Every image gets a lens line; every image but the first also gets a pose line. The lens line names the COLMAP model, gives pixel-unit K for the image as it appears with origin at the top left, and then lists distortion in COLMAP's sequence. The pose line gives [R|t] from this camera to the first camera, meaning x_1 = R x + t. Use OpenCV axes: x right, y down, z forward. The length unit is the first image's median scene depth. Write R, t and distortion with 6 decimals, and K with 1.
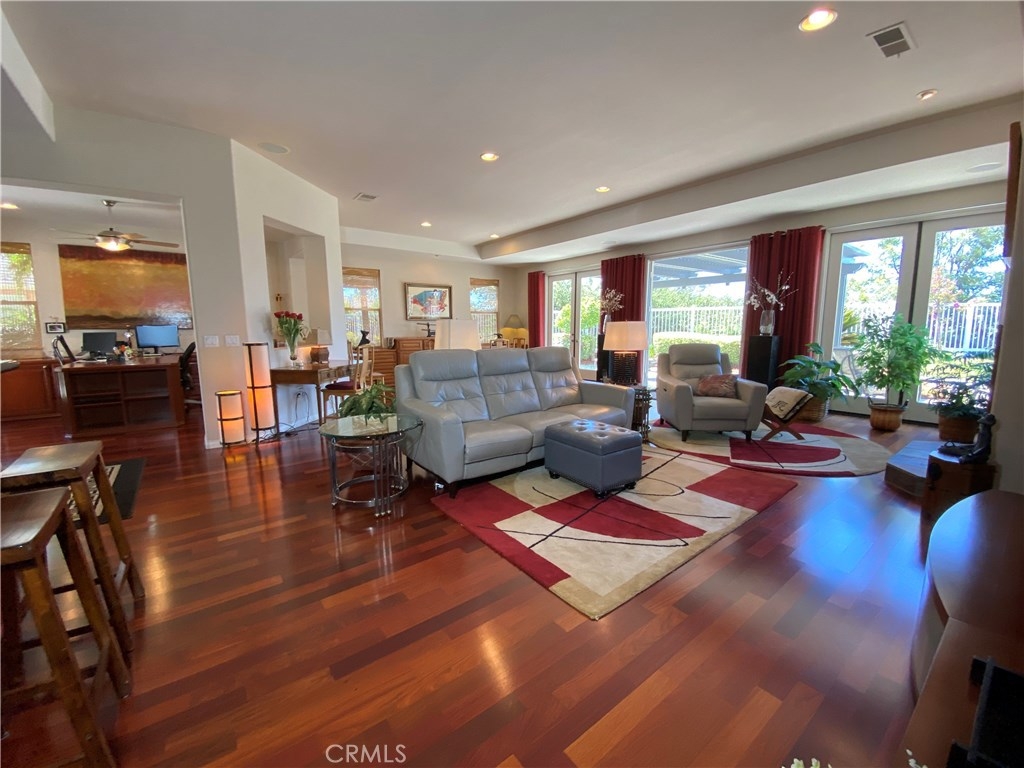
lens RADIAL K [[413.5, 0, 514.2], [0, 413.5, 385.8], [0, 0, 1]] dist [0.026305, -0.024726]
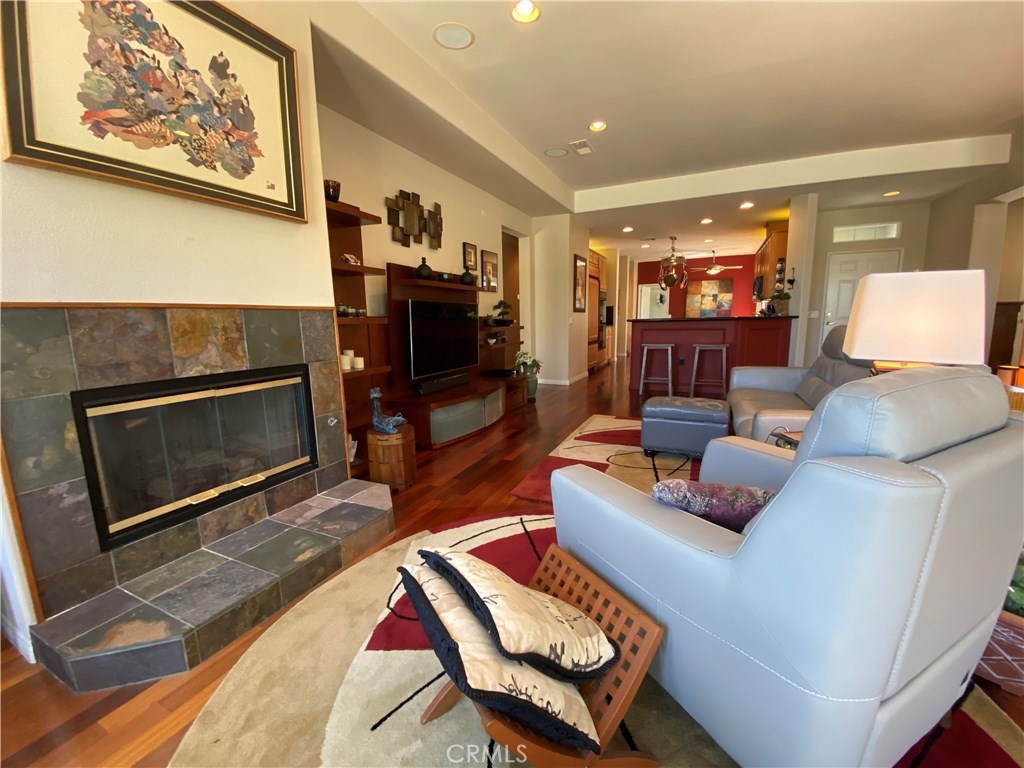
lens RADIAL K [[419.0, 0, 510.6], [0, 419.0, 387.3], [0, 0, 1]] dist [0.008045, -0.015621]
pose [[-0.881834, 0.098567, -0.461145, 0.664490], [-0.041625, 0.957824, 0.284326, -0.134928], [0.469720, 0.269923, -0.840538, 1.049491]]
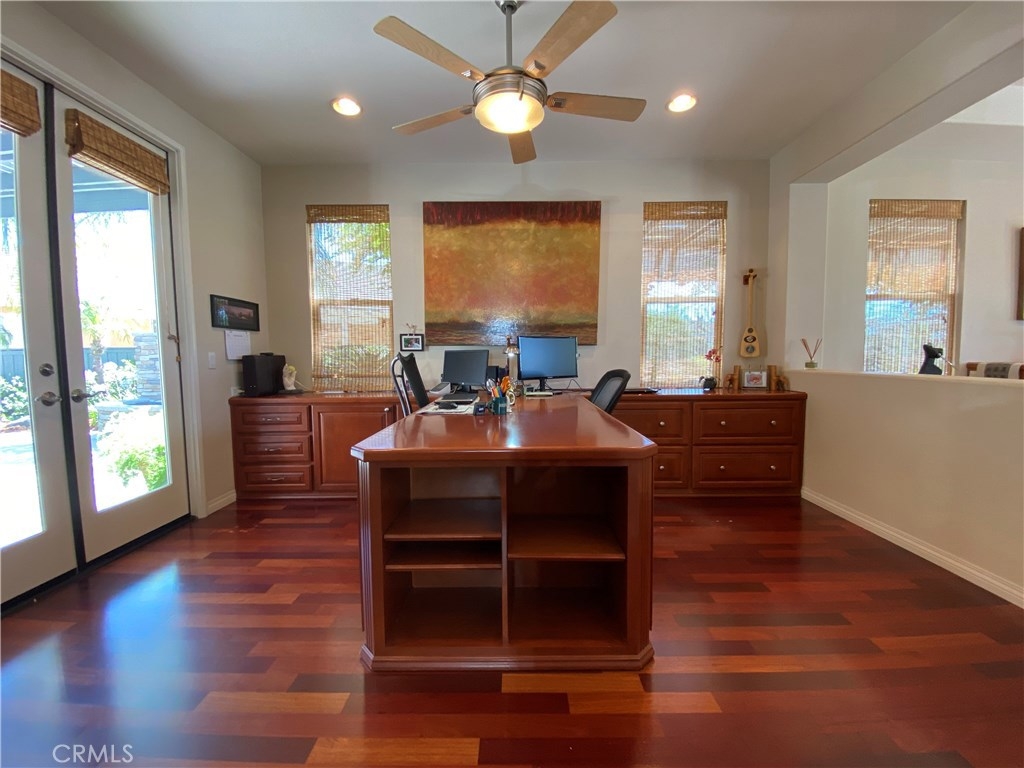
lens RADIAL K [[413.5, 0, 514.2], [0, 413.5, 385.8], [0, 0, 1]] dist [0.026305, -0.024726]
pose [[0.783902, 0.042231, -0.619447, -0.725500], [-0.077722, 0.996511, -0.030419, -0.082453], [0.616001, 0.071990, 0.784449, 0.728024]]
